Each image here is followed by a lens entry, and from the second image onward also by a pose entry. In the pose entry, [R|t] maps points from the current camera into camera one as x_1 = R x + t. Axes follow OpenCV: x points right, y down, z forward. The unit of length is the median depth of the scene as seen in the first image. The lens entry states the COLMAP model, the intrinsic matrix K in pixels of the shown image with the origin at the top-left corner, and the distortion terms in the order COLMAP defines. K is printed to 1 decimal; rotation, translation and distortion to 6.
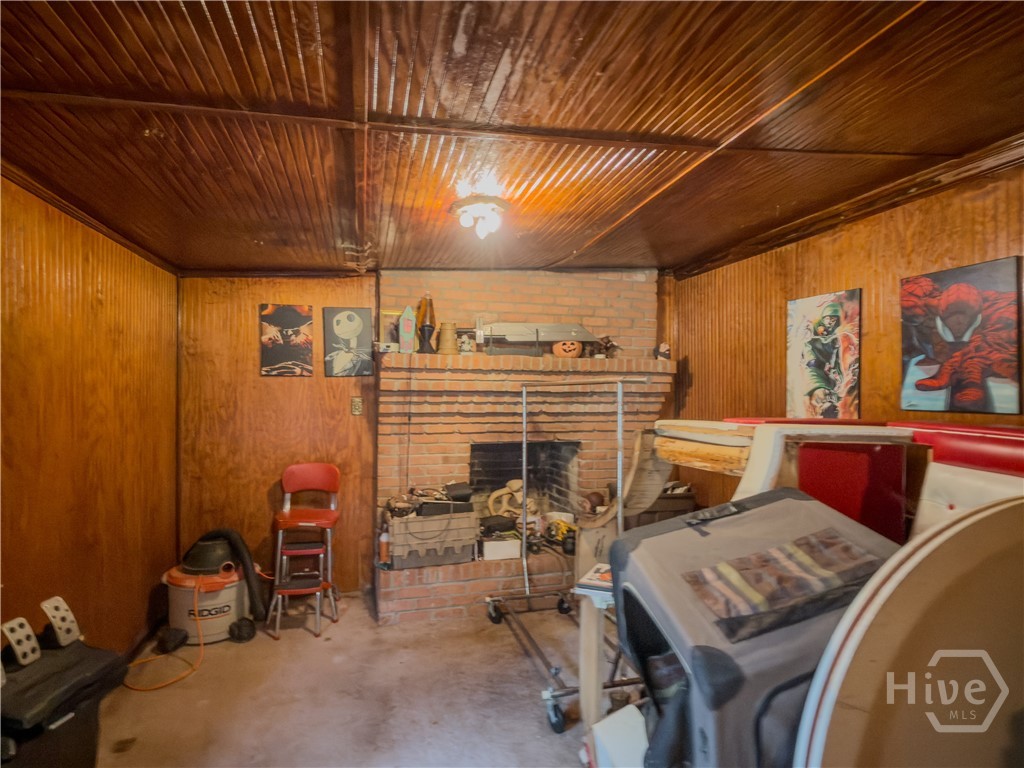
lens RADIAL K [[527.3, 0, 512.0], [0, 527.3, 384.0], [0, 0, 1]] dist [0.002072, -0.000249]
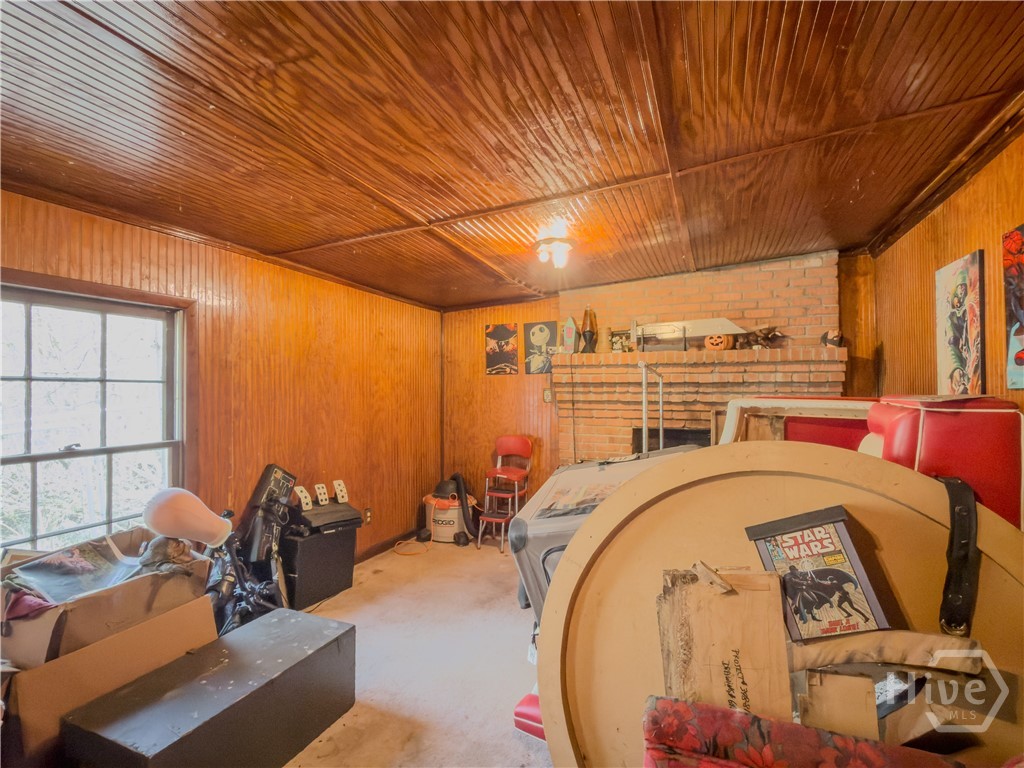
lens RADIAL K [[527.3, 0, 512.0], [0, 527.3, 384.0], [0, 0, 1]] dist [0.002072, -0.000249]
pose [[0.793789, -0.016728, -0.607963, 0.467524], [0.008576, 0.999830, -0.016313, 0.035590], [0.608133, 0.007735, 0.793798, -0.113508]]
